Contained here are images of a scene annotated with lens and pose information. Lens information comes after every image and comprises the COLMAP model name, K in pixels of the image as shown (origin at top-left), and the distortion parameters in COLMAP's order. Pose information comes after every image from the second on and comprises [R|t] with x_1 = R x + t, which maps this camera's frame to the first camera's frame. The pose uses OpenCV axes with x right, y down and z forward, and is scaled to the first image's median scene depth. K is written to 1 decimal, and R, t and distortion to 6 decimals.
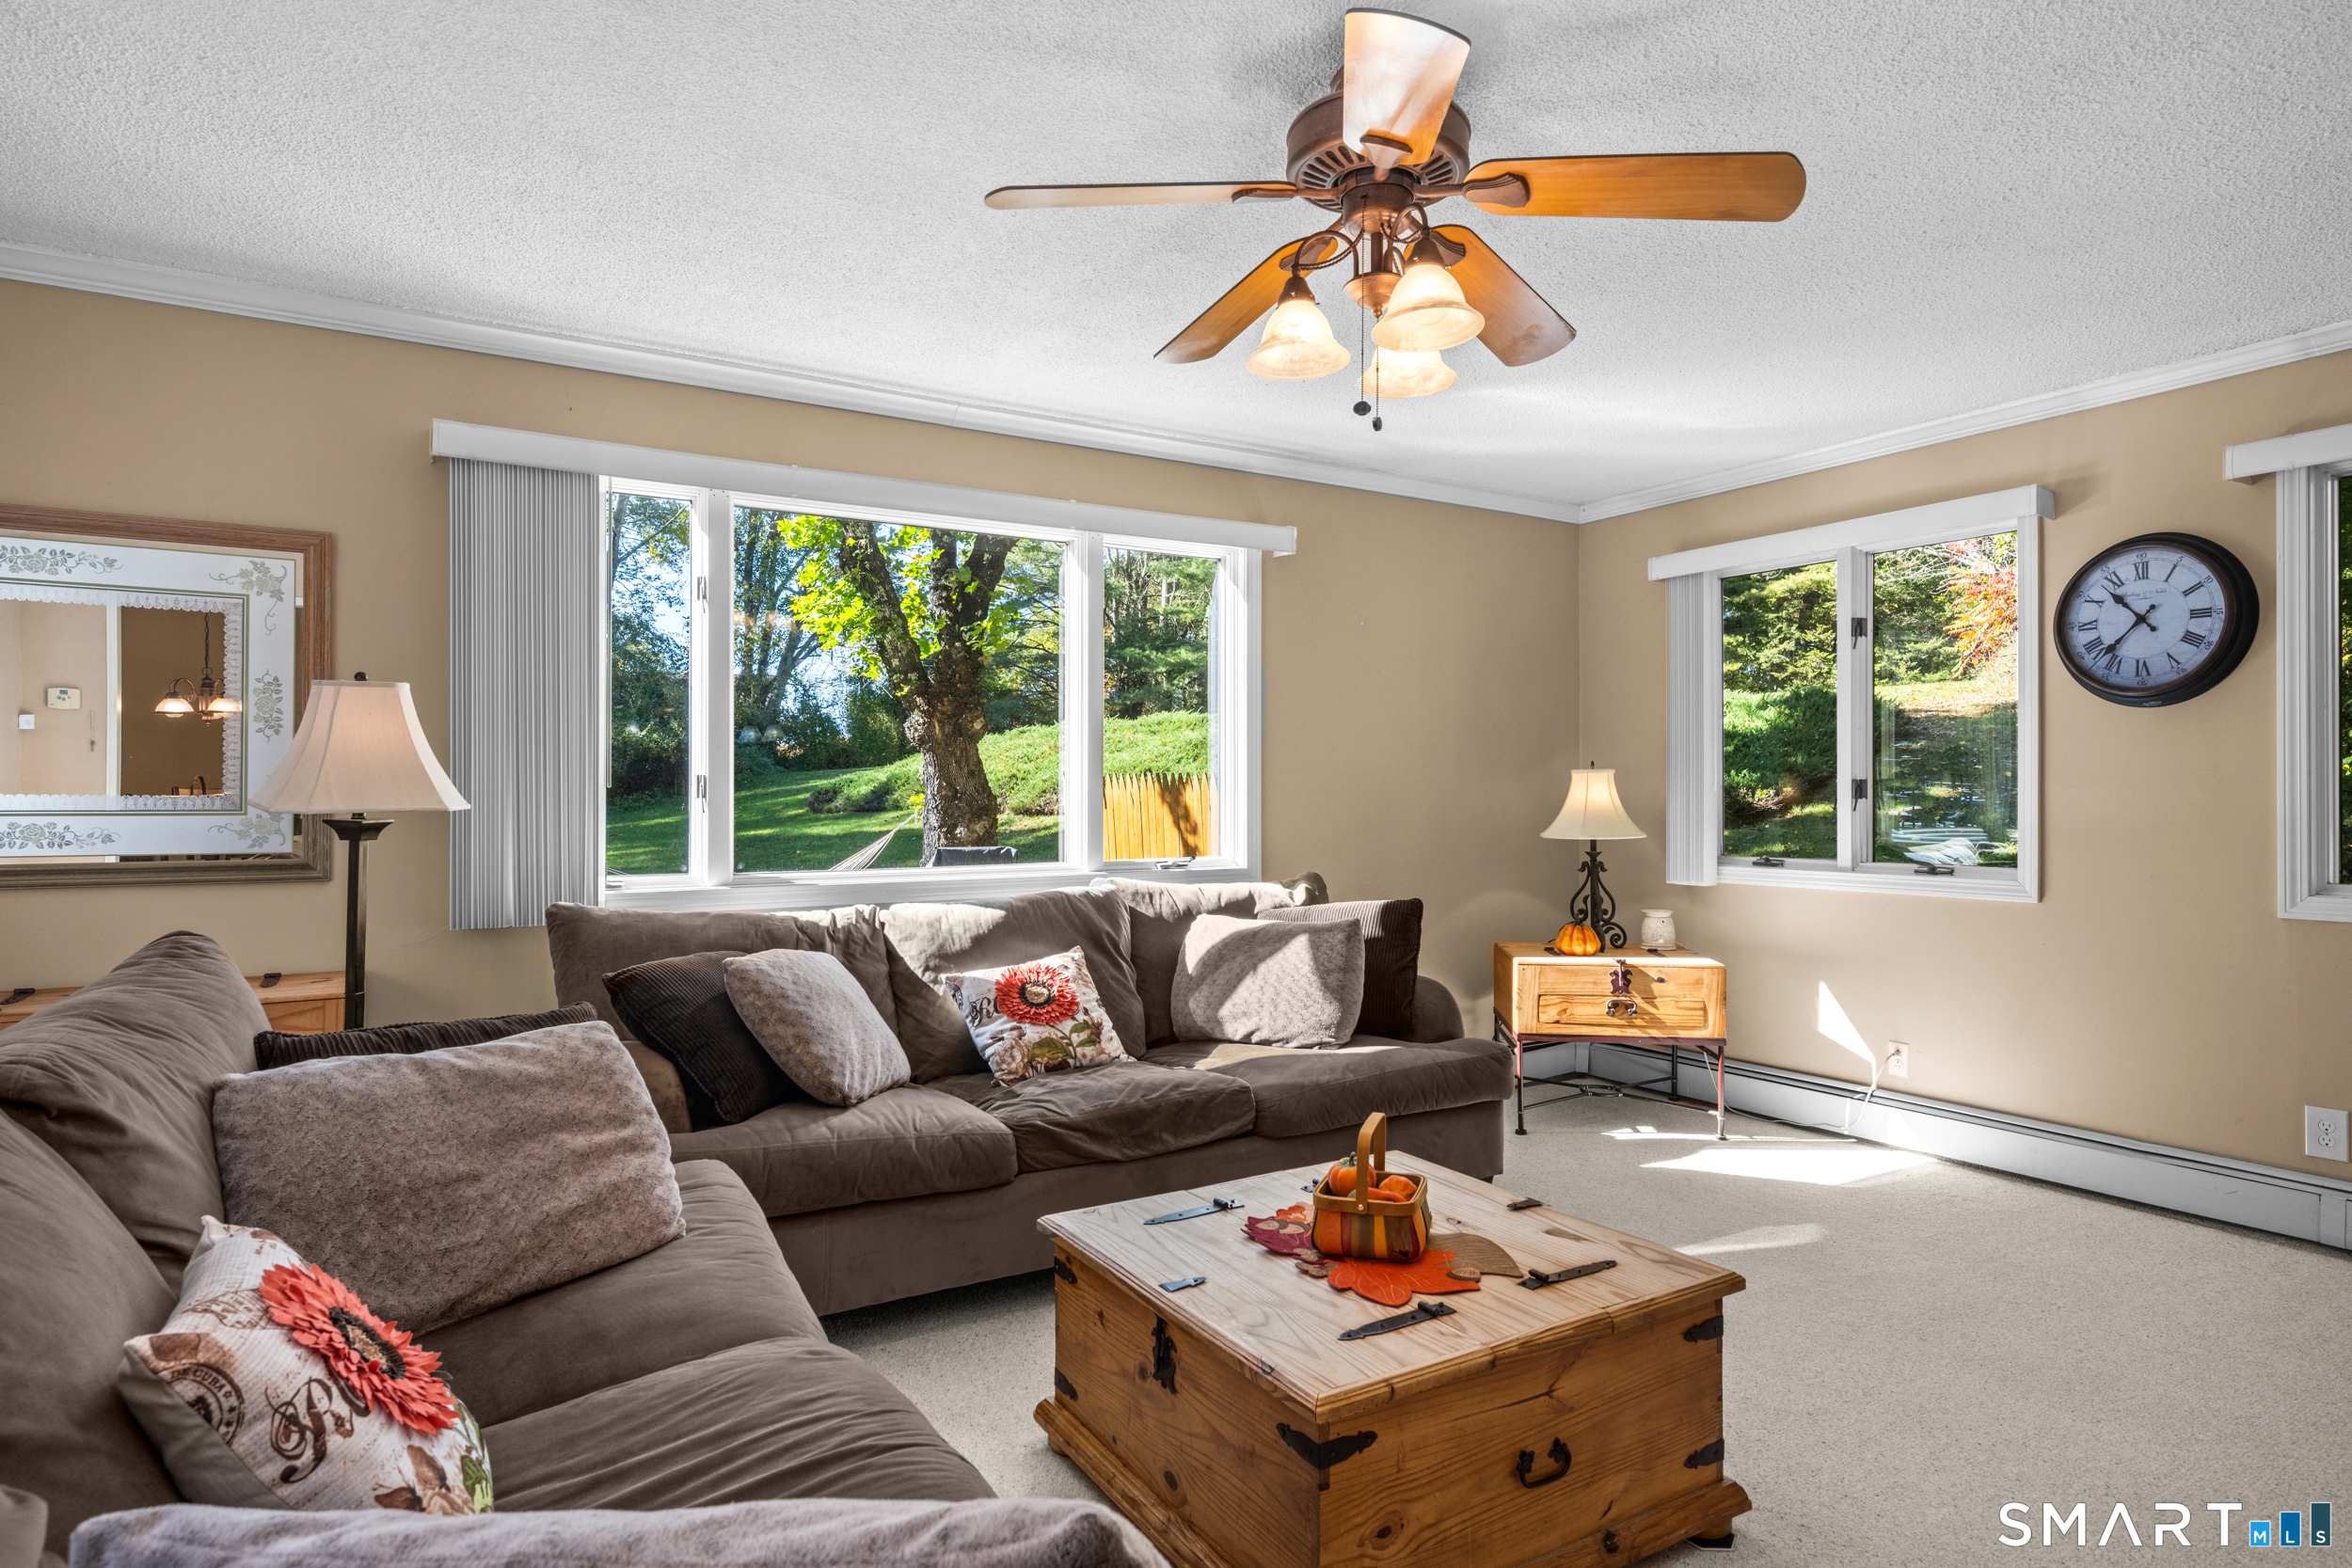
lens RADIAL K [[1268.0, 0, 1152.9], [0, 1268.0, 794.0], [0, 0, 1]] dist [-0.007031, 0.001587]
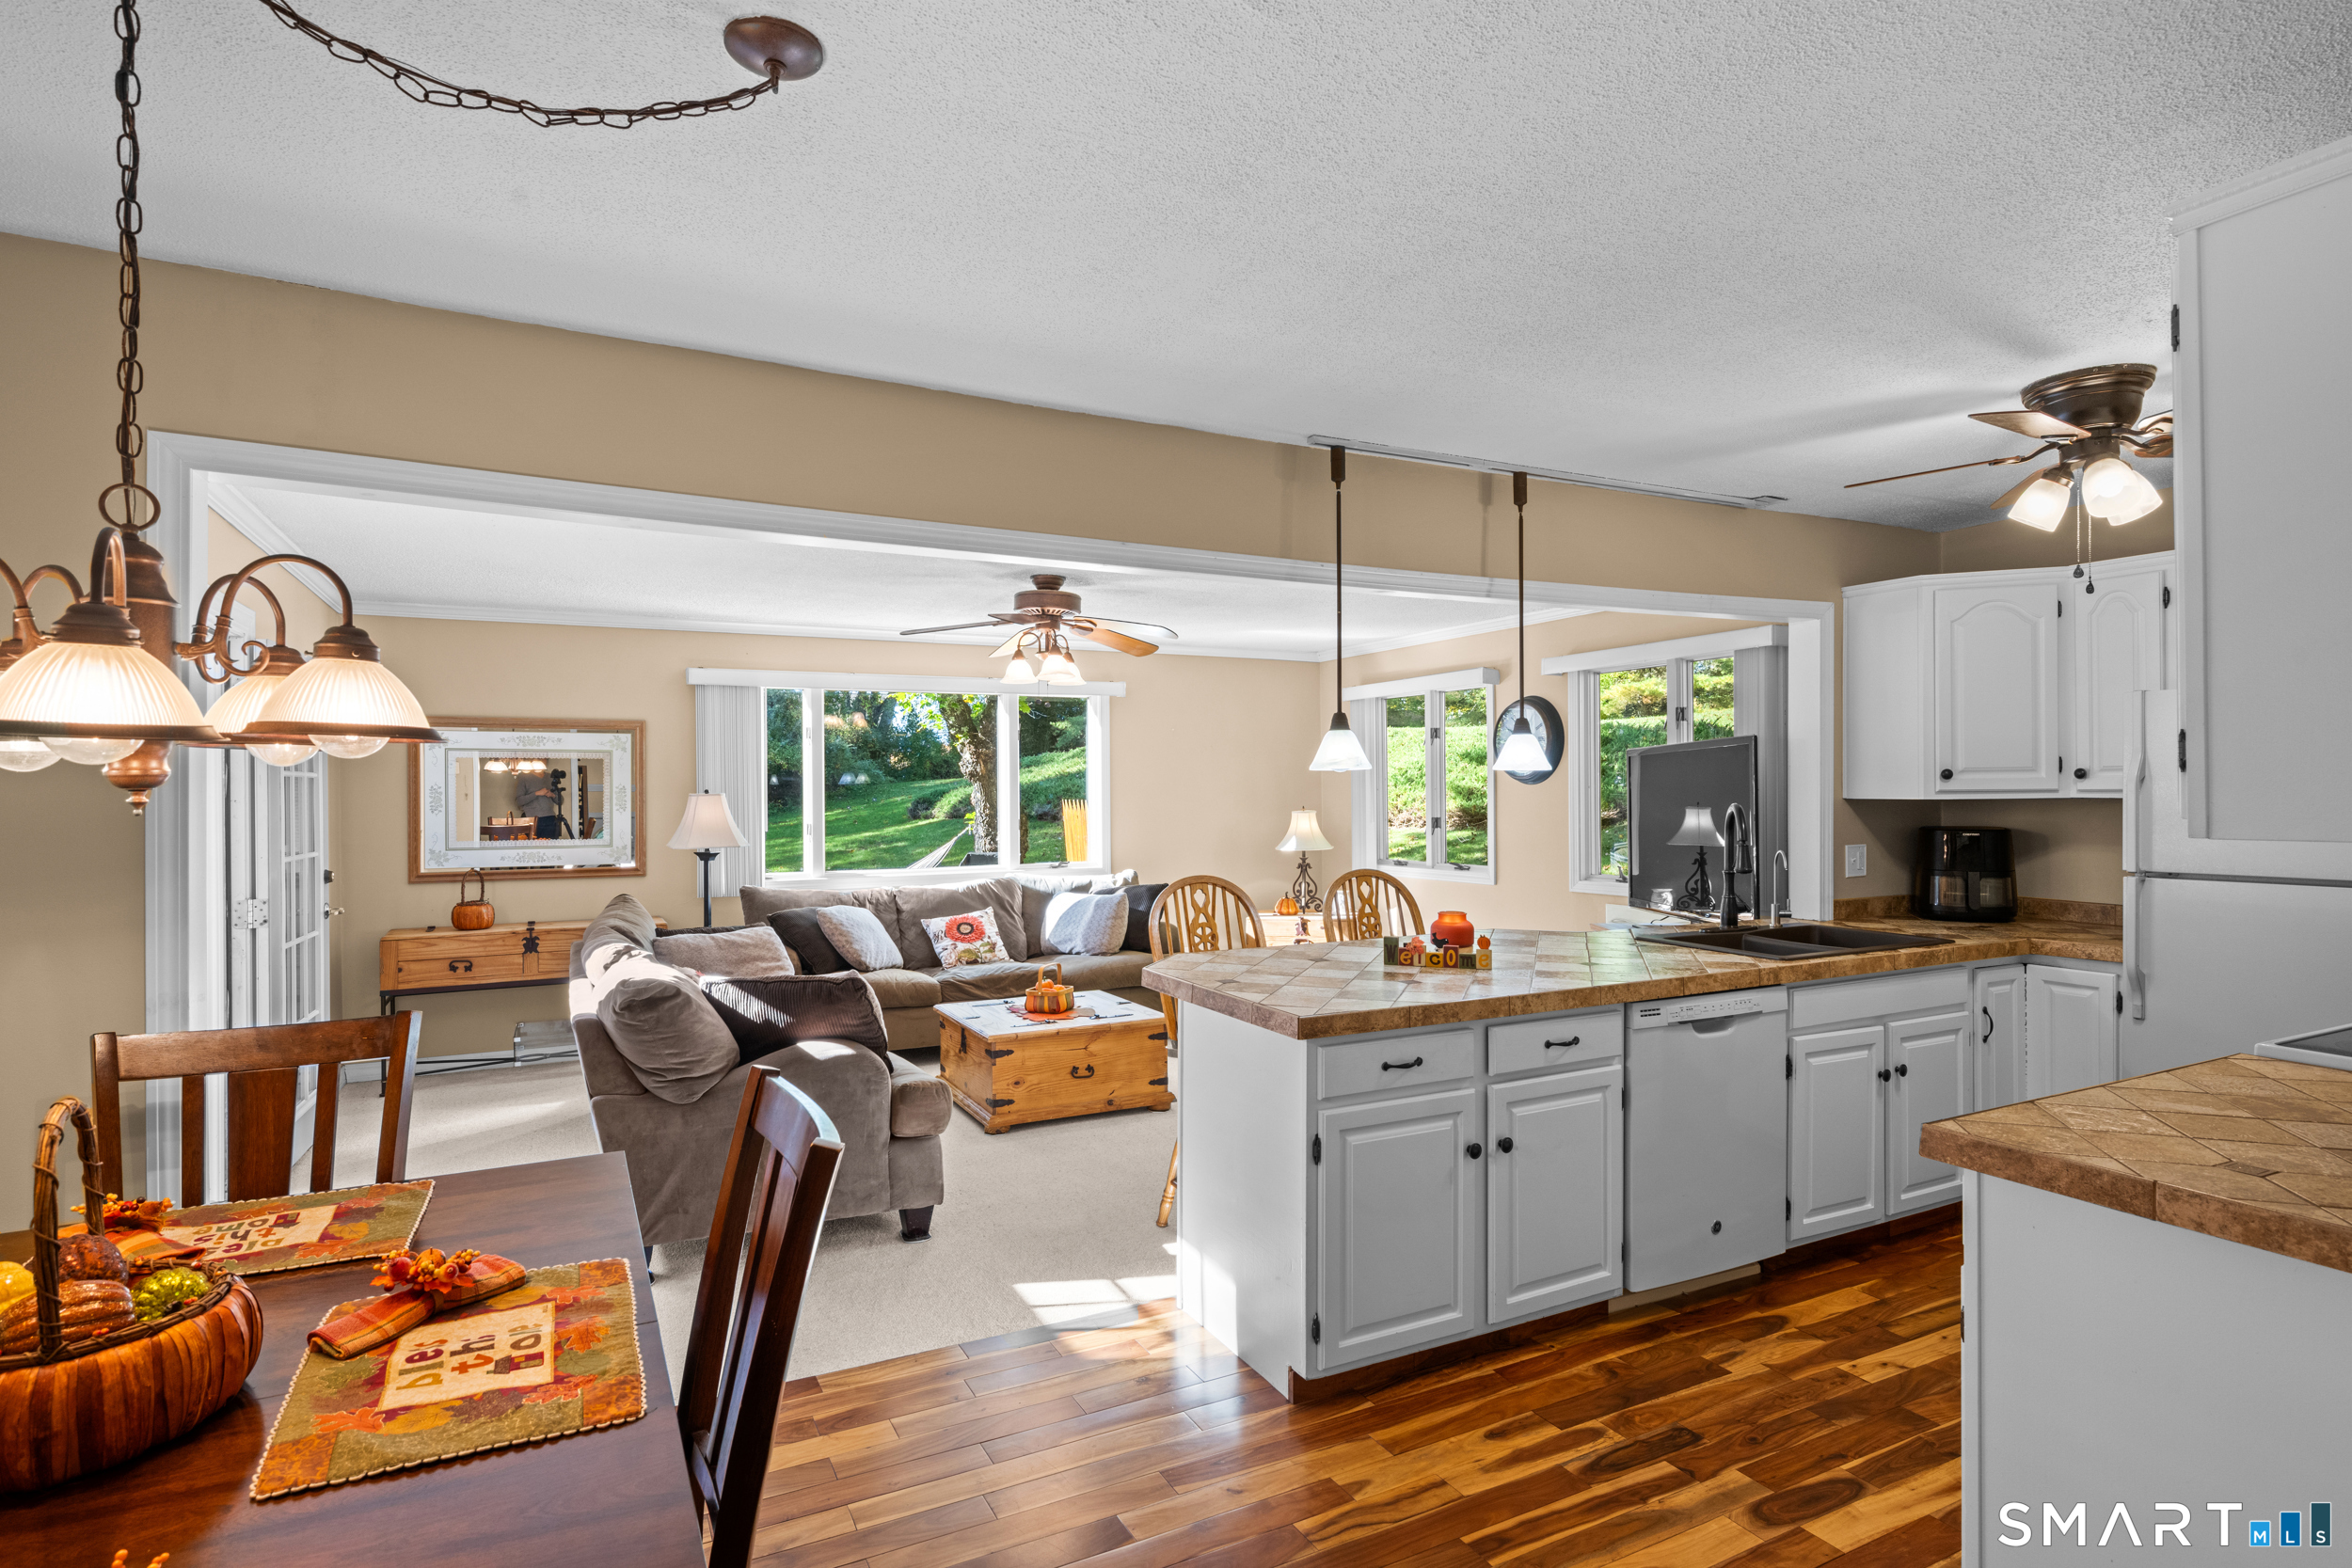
lens RADIAL K [[1197.3, 0, 1153.6], [0, 1197.3, 790.3], [0, 0, 1]] dist [0.013391, 0.000053]
pose [[0.997034, -0.008928, -0.076441, 0.368666], [0.008812, 0.999959, -0.001863, -0.064246], [0.076454, 0.001184, 0.997072, -0.945059]]
